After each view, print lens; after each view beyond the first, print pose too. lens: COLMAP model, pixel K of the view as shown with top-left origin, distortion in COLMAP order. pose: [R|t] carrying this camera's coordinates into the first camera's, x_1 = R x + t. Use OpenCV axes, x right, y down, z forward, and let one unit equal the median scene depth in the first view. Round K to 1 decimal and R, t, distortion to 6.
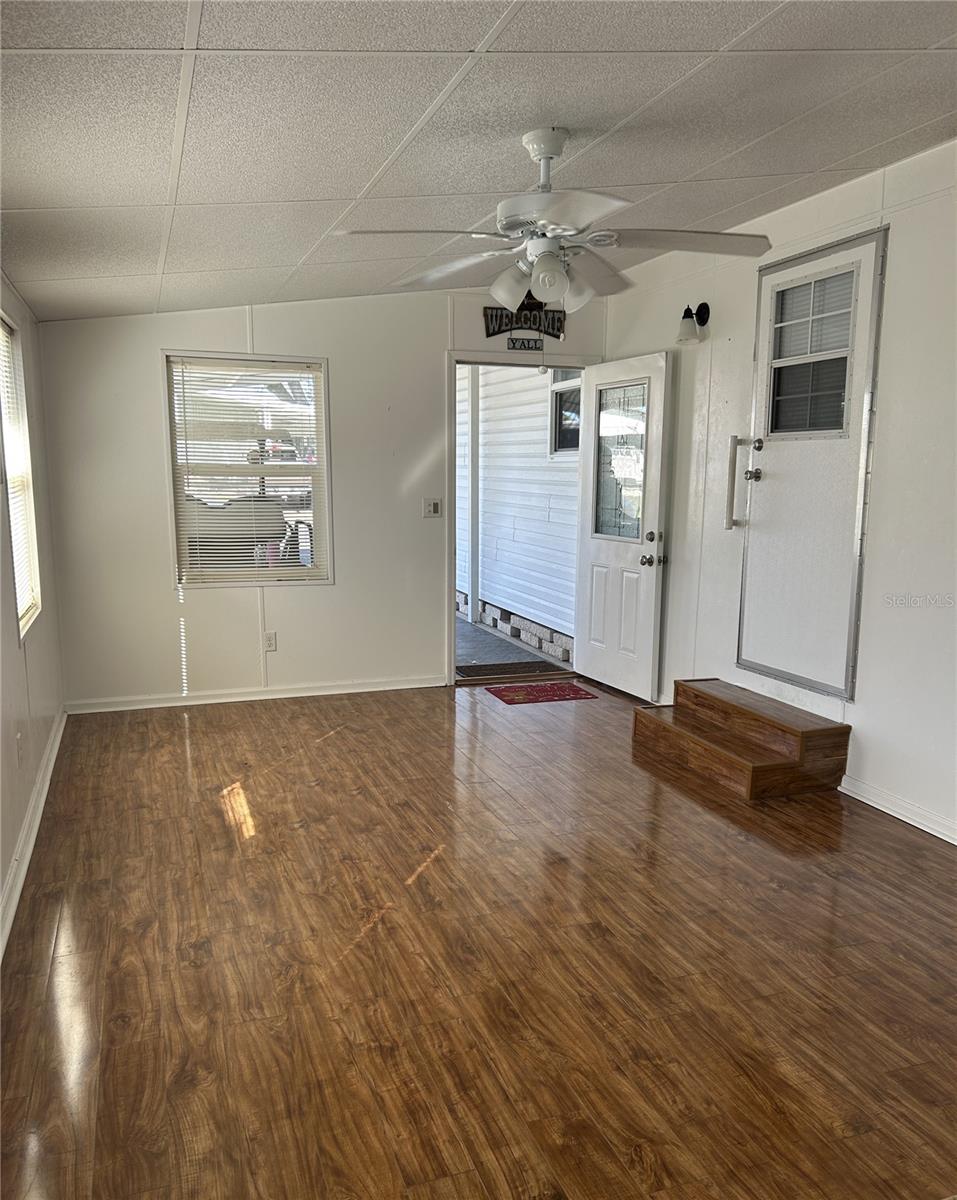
lens RADIAL K [[943.8, 0, 478.9], [0, 943.8, 652.4], [0, 0, 1]] dist [0.004999, 0.000796]
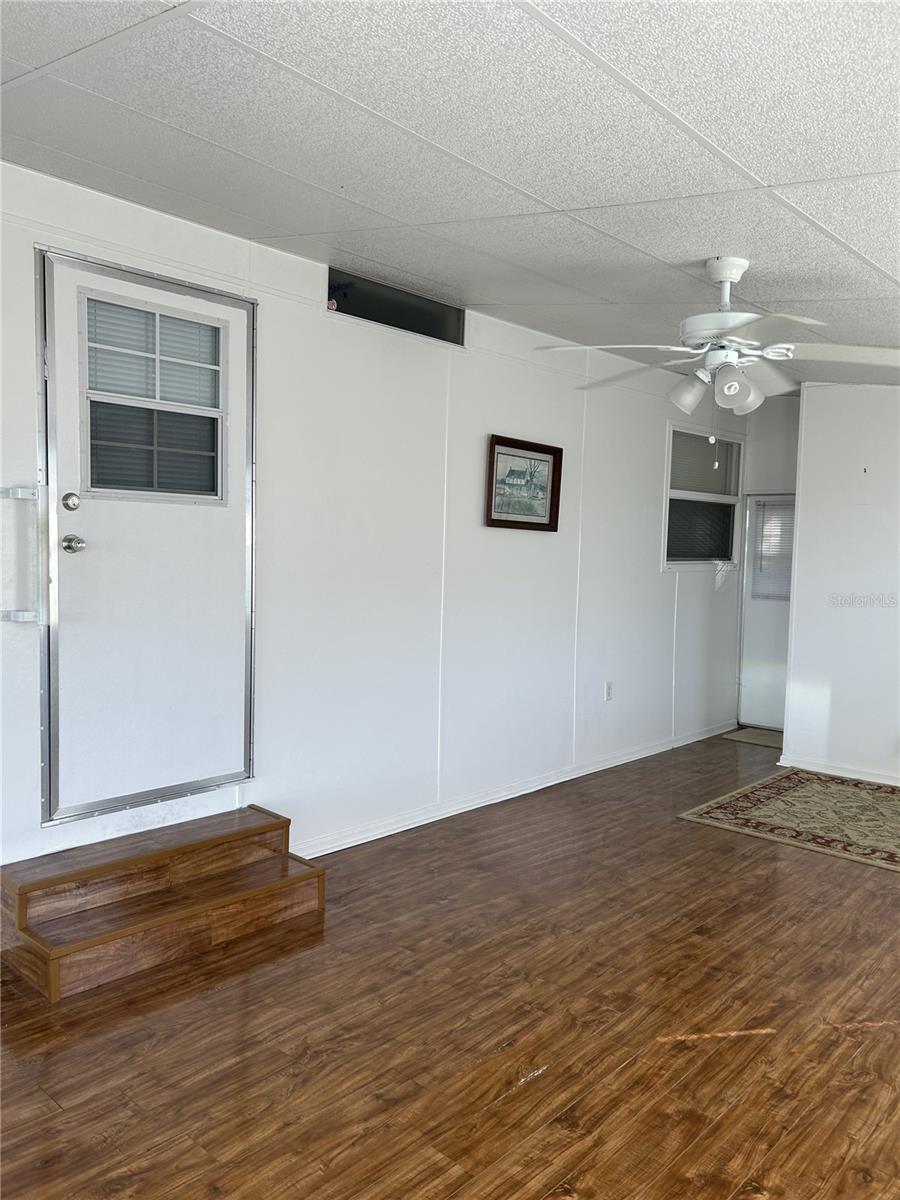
lens RADIAL K [[911.4, 0, 454.9], [0, 911.4, 605.1], [0, 0, 1]] dist [0.053289, -0.052946]
pose [[-0.477403, -0.079993, 0.875036, -0.543902], [0.135305, 0.977277, 0.163160, -0.264674], [-0.868204, 0.196290, -0.455732, 1.315150]]
